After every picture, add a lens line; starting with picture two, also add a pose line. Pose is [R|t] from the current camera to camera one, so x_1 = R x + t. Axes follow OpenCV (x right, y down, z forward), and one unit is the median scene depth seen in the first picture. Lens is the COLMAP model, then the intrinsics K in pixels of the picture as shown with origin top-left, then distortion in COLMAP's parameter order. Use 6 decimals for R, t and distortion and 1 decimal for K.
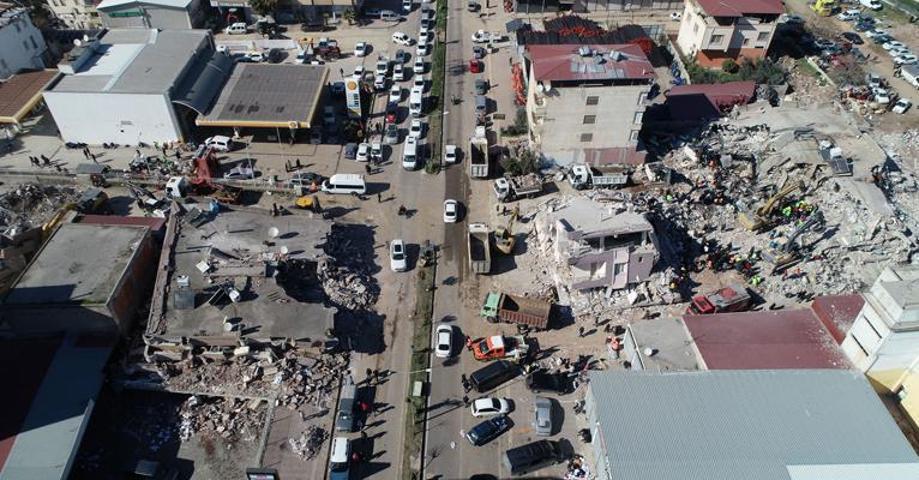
lens RADIAL K [[656.1, 0, 457.9], [0, 656.1, 291.3], [0, 0, 1]] dist [0.000855, -0.005470]
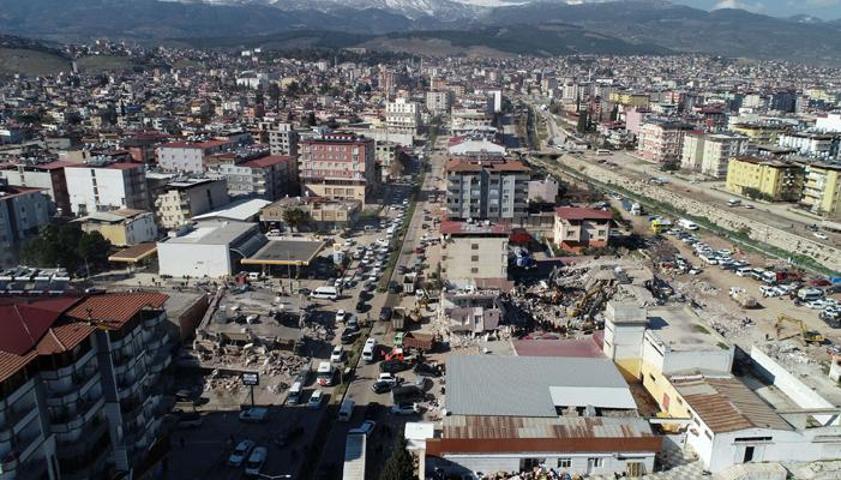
lens RADIAL K [[598.0, 0, 420.5], [0, 598.0, 240.0], [0, 0, 1]] dist [-0.000865, -0.000301]
pose [[0.997929, 0.008497, -0.063766, 0.162348], [-0.037860, 0.878969, -0.475374, 0.426774], [0.052009, 0.476803, 0.877470, -0.359296]]
